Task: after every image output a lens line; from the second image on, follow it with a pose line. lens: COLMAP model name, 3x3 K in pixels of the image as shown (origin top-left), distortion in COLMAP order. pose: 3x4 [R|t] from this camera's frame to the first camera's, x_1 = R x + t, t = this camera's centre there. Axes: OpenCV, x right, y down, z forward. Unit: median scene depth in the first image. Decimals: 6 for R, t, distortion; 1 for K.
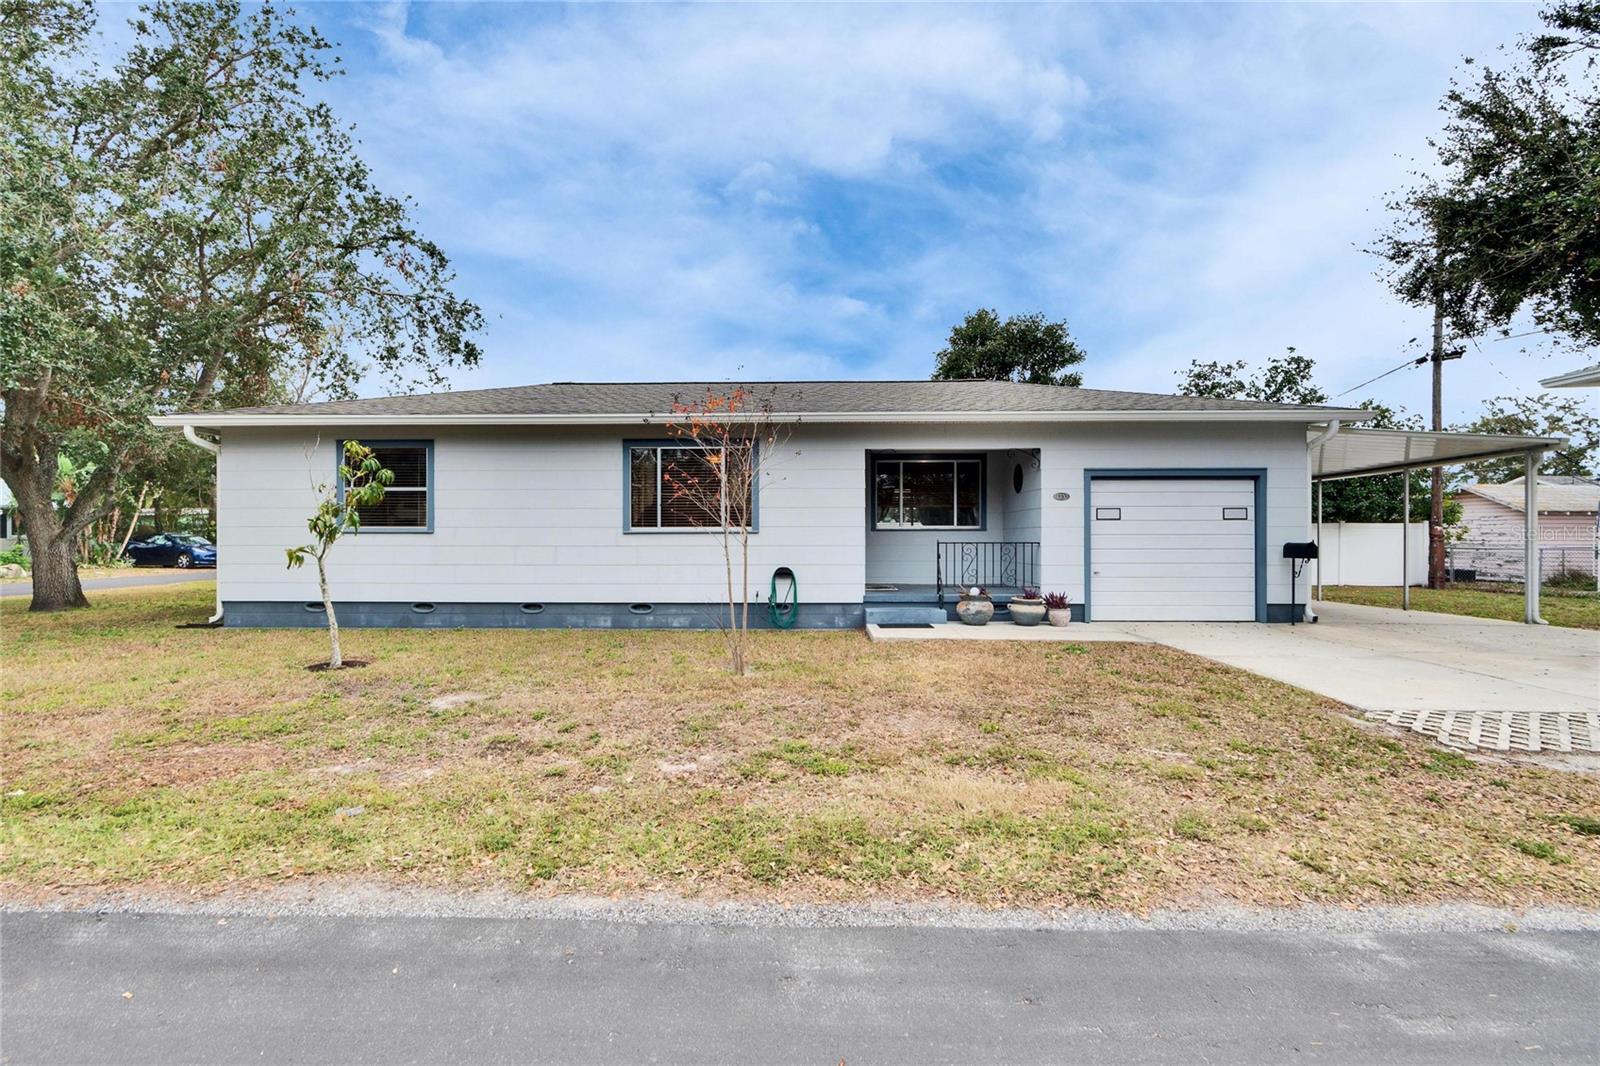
lens RADIAL K [[689.1, 0, 800.0], [0, 689.1, 533.0], [0, 0, 1]] dist [-0.000096, 0.000017]
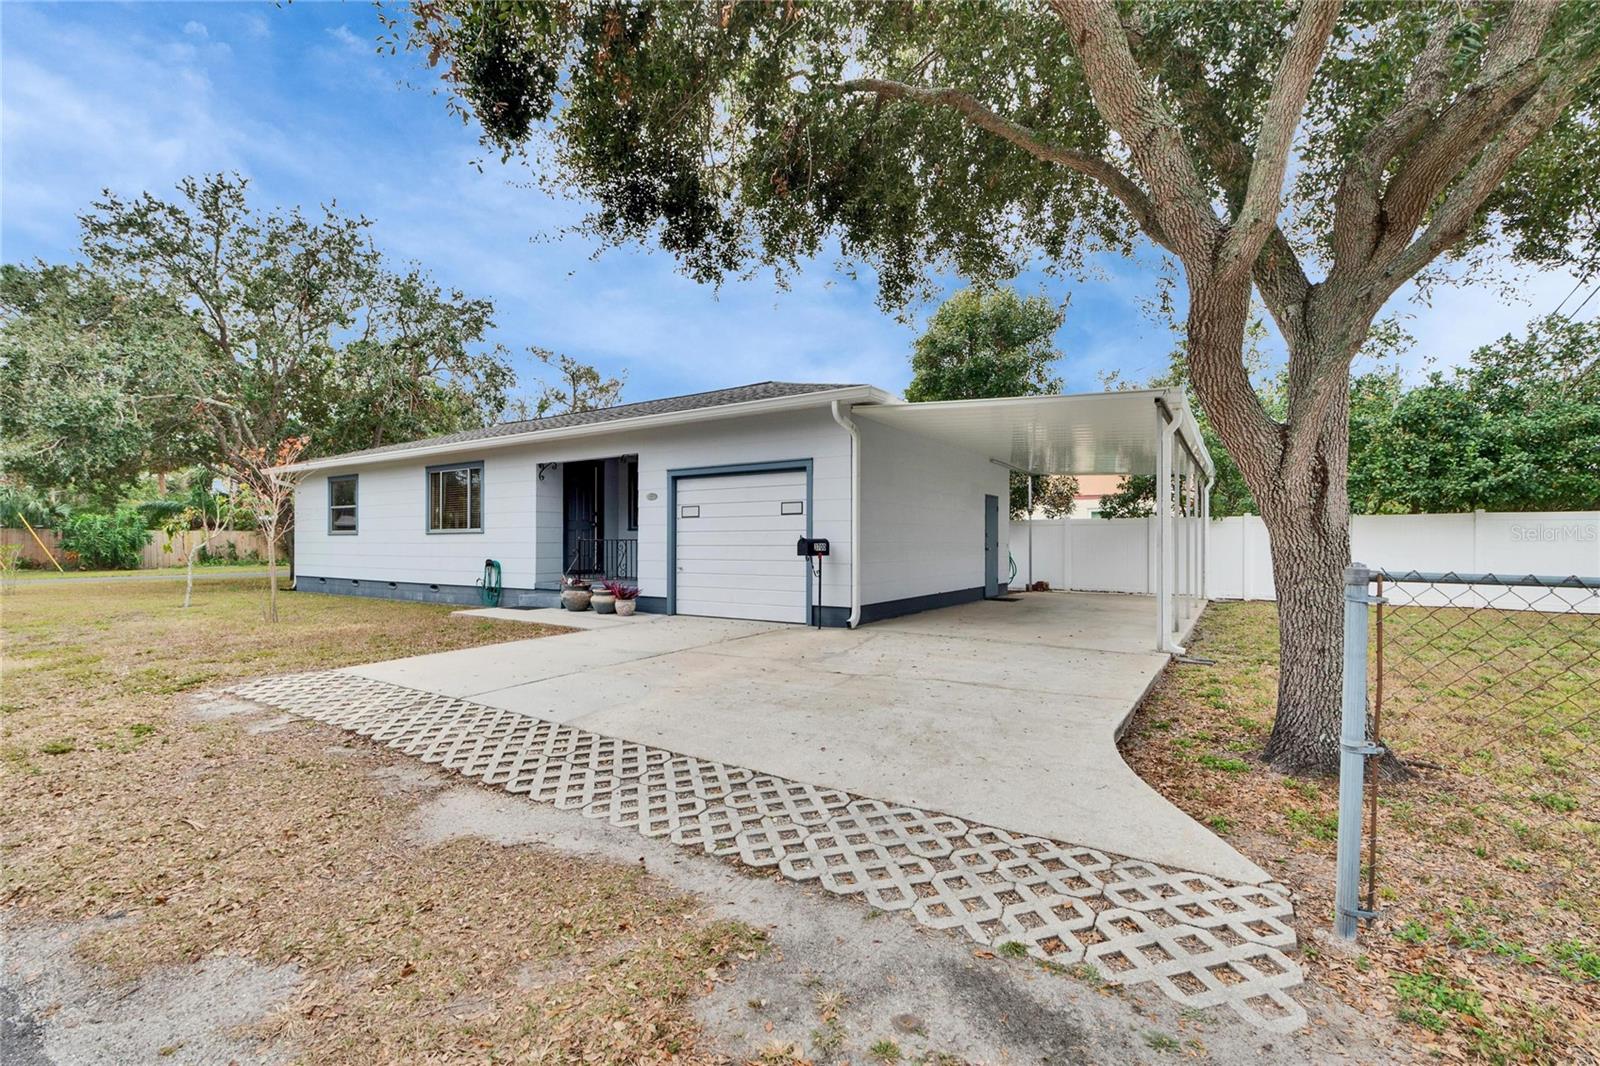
lens RADIAL K [[689.1, 0, 800.0], [0, 689.1, 533.0], [0, 0, 1]] dist [-0.000096, 0.000017]
pose [[0.847055, -0.008402, -0.531440, 0.607487], [0.004284, 0.999950, -0.008981, 0.007467], [0.531489, 0.005331, 0.847049, 0.115587]]
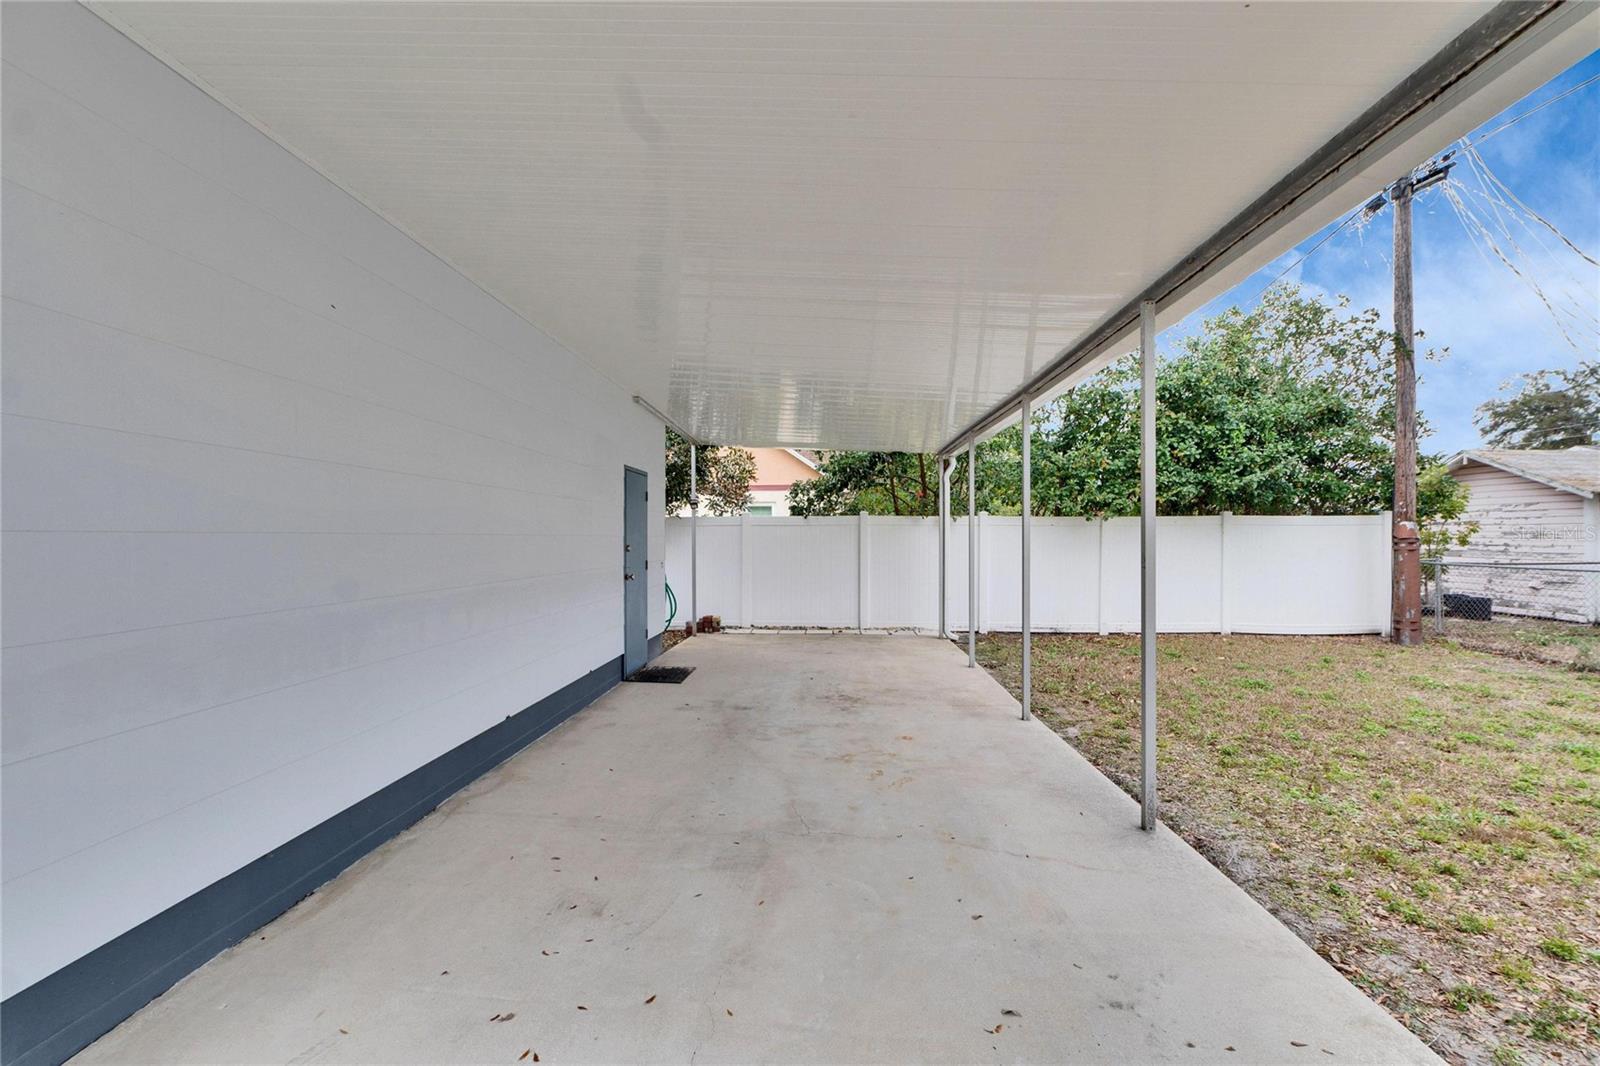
lens RADIAL K [[689.1, 0, 800.0], [0, 689.1, 533.0], [0, 0, 1]] dist [-0.000096, 0.000017]
pose [[0.999438, -0.005173, -0.033114, 0.492488], [0.005201, 0.999986, 0.000754, -0.003678], [0.033109, -0.000926, 0.999451, 0.473135]]
